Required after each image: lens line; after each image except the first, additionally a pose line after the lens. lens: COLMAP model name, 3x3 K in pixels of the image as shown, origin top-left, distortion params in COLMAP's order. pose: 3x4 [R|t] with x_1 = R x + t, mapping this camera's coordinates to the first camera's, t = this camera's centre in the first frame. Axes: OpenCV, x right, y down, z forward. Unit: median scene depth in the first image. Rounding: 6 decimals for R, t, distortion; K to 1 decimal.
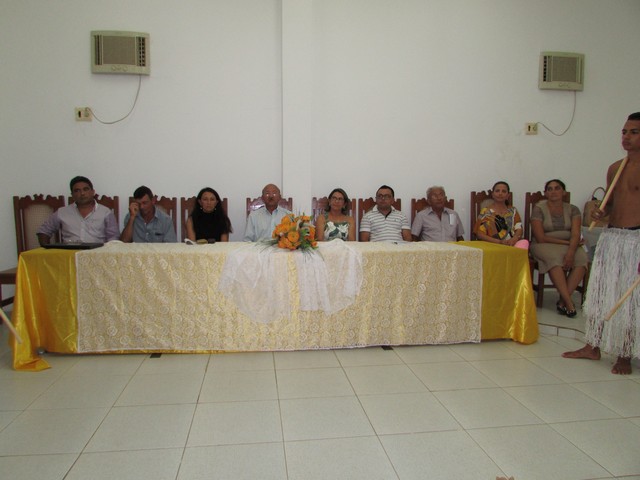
lens RADIAL K [[462.0, 0, 322.9], [0, 462.0, 236.8], [0, 0, 1]] dist [-0.047365, 0.043325]
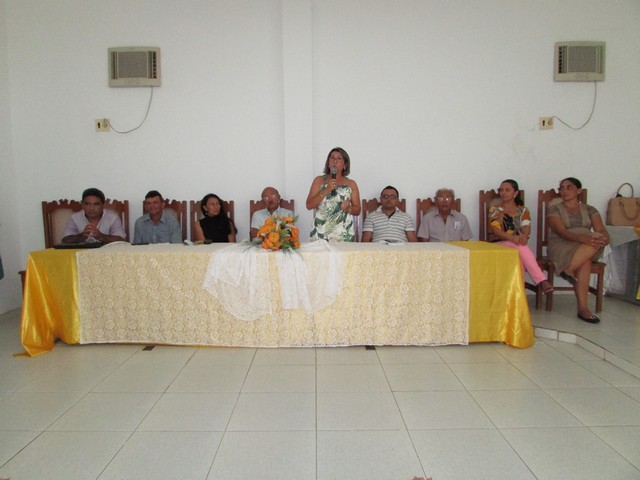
lens RADIAL K [[462.0, 0, 322.9], [0, 462.0, 236.8], [0, 0, 1]] dist [-0.047365, 0.043325]
pose [[0.990921, -0.003215, -0.134409, 0.142285], [0.002814, 0.999991, -0.003174, 0.001983], [0.134418, 0.002767, 0.990921, -0.007082]]
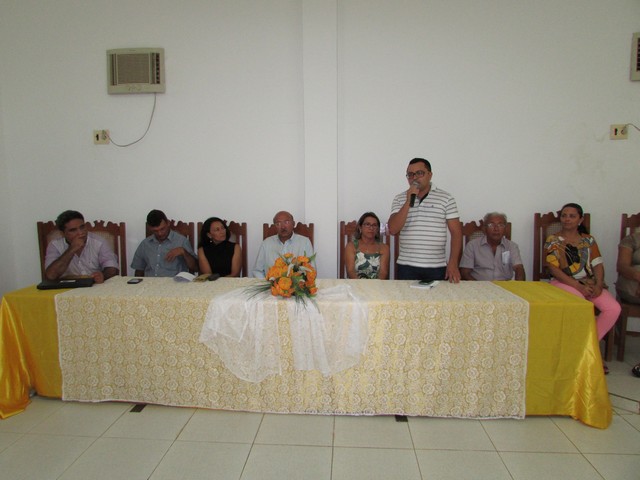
lens RADIAL K [[456.5, 0, 321.2], [0, 456.5, 237.2], [0, 0, 1]] dist [-0.024113, 0.003607]
pose [[0.978565, 0.011240, -0.205633, 0.134110], [-0.007647, 0.999804, 0.018262, -0.077962], [0.205798, -0.016298, 0.978459, 0.151850]]
